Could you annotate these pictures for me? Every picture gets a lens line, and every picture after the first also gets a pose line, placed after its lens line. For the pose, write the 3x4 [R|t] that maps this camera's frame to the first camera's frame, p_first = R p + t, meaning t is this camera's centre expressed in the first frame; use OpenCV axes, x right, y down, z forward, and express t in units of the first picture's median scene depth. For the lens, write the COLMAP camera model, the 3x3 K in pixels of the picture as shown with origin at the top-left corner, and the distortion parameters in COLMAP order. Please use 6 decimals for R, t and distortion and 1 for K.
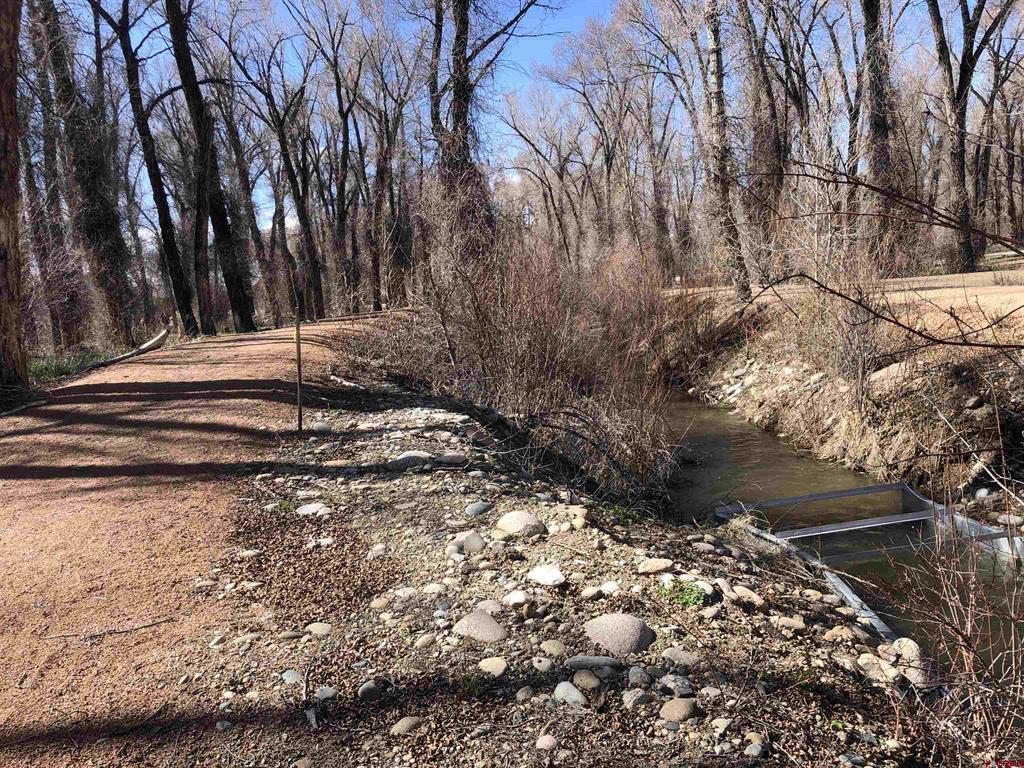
lens RADIAL K [[835.2, 0, 514.2], [0, 835.2, 384.6], [0, 0, 1]] dist [-0.000256, -0.003266]
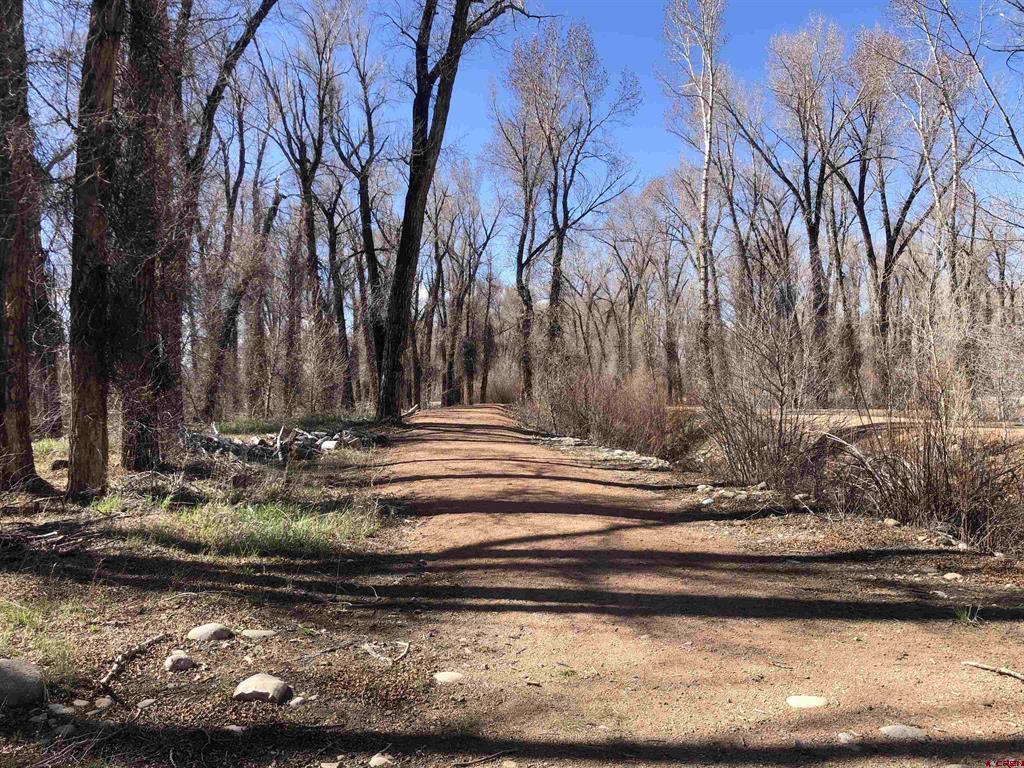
lens RADIAL K [[835.2, 0, 510.2], [0, 835.2, 385.6], [0, 0, 1]] dist [-0.000256, -0.003266]
pose [[0.997120, 0.073344, -0.019276, -0.034582], [-0.075198, 0.989139, -0.126289, 0.027388], [0.009804, 0.127375, 0.991806, -0.225264]]
